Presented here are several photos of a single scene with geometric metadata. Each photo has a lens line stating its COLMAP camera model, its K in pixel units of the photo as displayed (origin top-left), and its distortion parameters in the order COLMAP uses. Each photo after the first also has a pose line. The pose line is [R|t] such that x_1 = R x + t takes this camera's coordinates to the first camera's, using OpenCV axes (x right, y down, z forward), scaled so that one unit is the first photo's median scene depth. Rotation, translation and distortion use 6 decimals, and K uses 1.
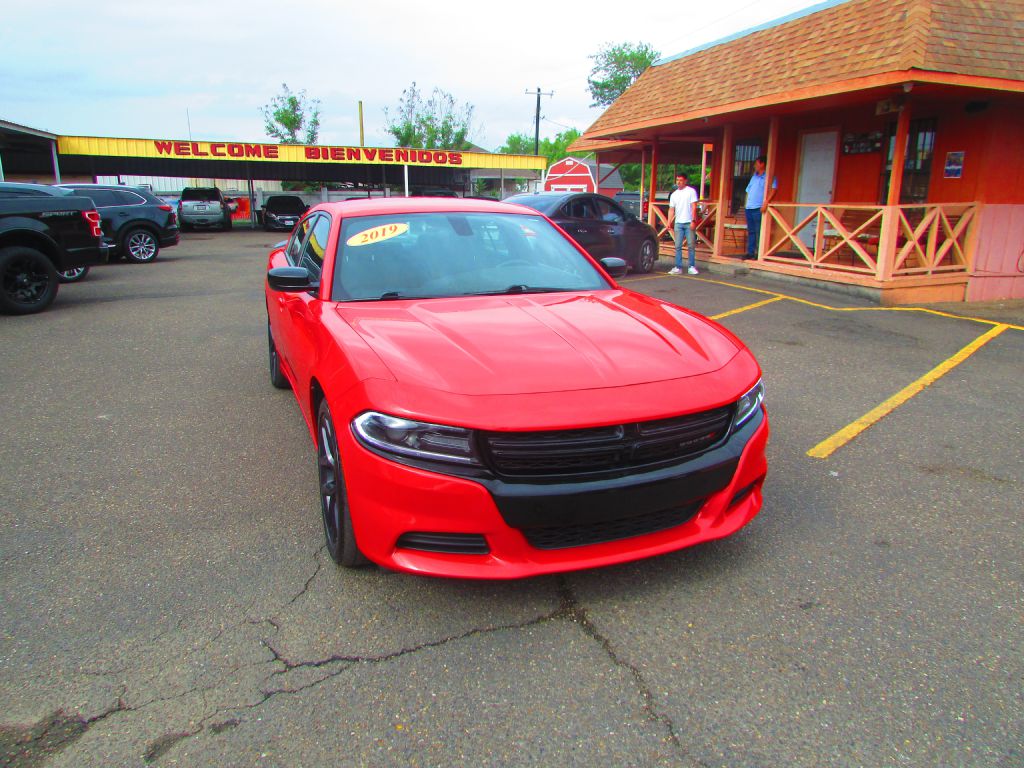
lens RADIAL K [[764.0, 0, 504.7], [0, 764.0, 387.2], [0, 0, 1]] dist [-0.007543, 0.005724]
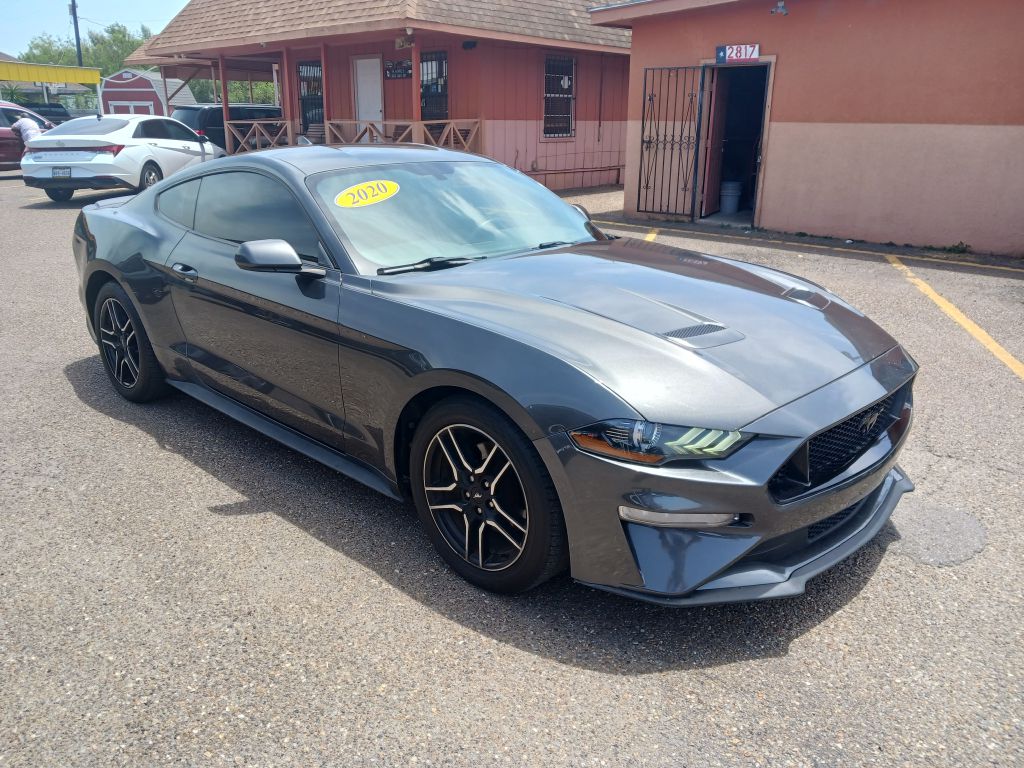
lens RADIAL K [[864.3, 0, 517.0], [0, 864.3, 383.1], [0, 0, 1]] dist [0.015603, 0.004584]
pose [[0.881826, -0.140105, 0.450282, -0.061119], [0.114677, 0.989894, 0.083423, 0.091614], [-0.457419, -0.021927, 0.888981, -0.368145]]
